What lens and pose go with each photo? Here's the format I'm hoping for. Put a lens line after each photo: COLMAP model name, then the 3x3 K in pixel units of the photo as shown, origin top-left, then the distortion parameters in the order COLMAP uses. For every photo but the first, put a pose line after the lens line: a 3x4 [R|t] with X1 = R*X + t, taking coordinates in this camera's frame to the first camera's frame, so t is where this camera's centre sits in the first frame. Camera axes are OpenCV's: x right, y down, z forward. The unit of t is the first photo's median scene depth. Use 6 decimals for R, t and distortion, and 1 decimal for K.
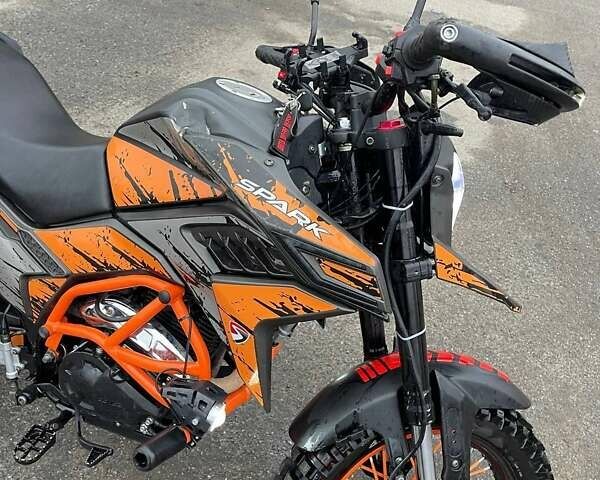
lens RADIAL K [[617.8, 0, 308.9], [0, 617.8, 240.7], [0, 0, 1]] dist [0.026885, 0.000000]
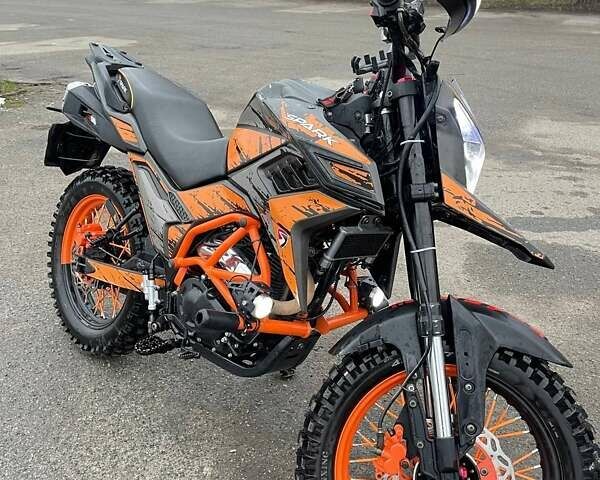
lens RADIAL K [[617.8, 0, 305.9], [0, 617.8, 255.1], [0, 0, 1]] dist [0.026885, 0.000000]
pose [[0.925270, 0.024336, -0.378527, 0.405120], [-0.128200, 0.959277, -0.251698, 0.479492], [0.356987, 0.281416, 0.890710, -0.133648]]
